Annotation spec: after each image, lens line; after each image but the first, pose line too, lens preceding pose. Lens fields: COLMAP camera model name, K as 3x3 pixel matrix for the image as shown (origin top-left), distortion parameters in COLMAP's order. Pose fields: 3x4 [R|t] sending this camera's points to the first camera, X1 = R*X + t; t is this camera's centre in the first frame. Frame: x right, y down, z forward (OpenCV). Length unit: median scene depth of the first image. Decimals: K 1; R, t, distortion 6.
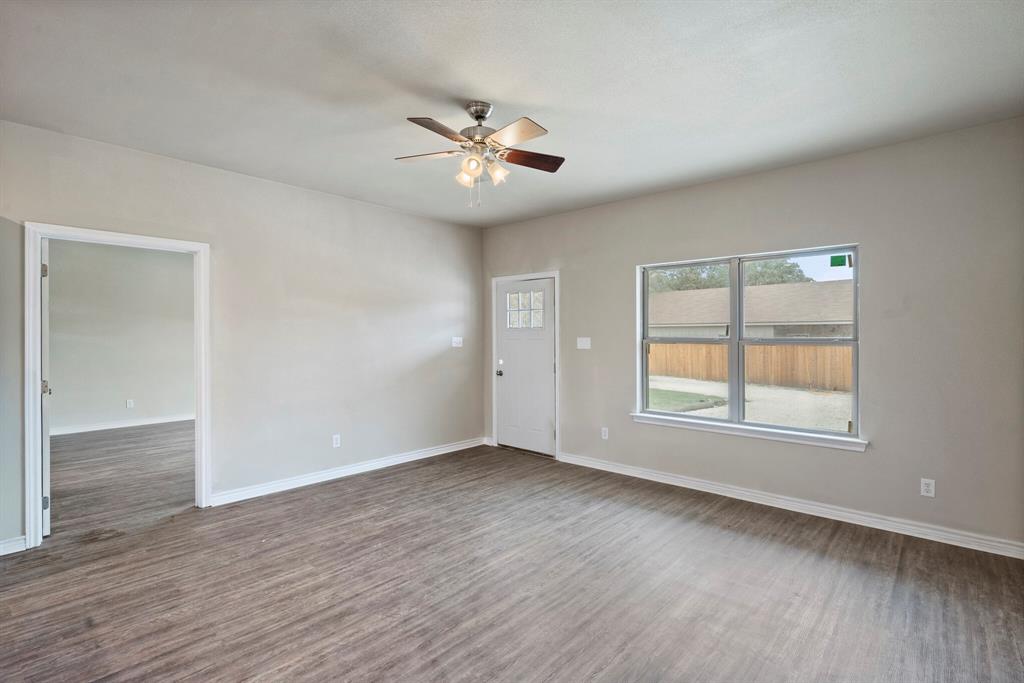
lens RADIAL K [[488.6, 0, 510.5], [0, 488.6, 336.0], [0, 0, 1]] dist [-0.003640, -0.000186]
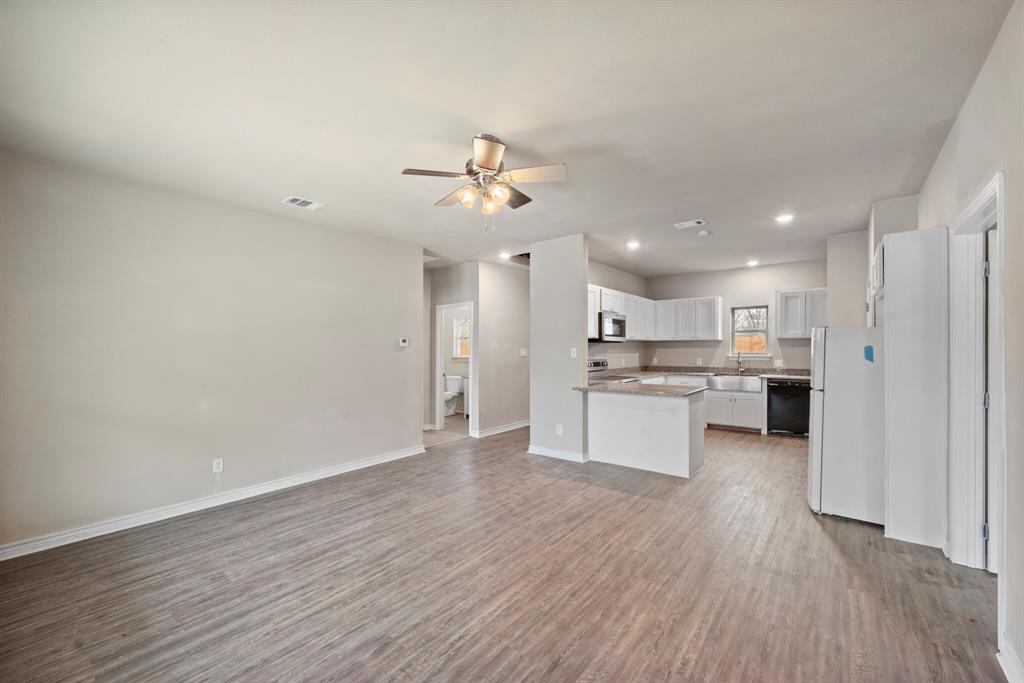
lens RADIAL K [[406.4, 0, 513.9], [0, 406.4, 352.1], [0, 0, 1]] dist [-0.001591, -0.000512]
pose [[-0.997754, 0.010011, -0.066239, -0.059897], [0.009830, 0.999947, 0.003061, 0.005720], [0.066266, 0.002403, -0.997799, 1.797490]]
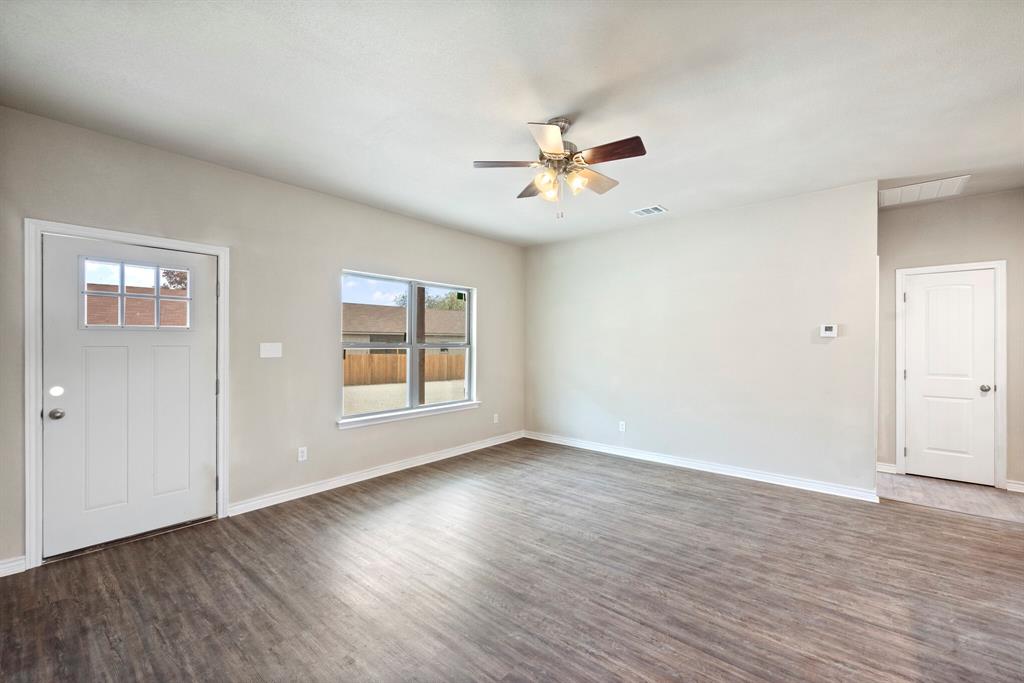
lens RADIAL K [[421.1, 0, 512.3], [0, 421.1, 345.3], [0, 0, 1]] dist [-0.002184, -0.000491]
pose [[-0.032477, -0.006864, 0.999449, -0.906801], [-0.002725, 0.999973, 0.006780, 0.002258], [-0.999469, -0.002503, -0.032495, 1.055607]]
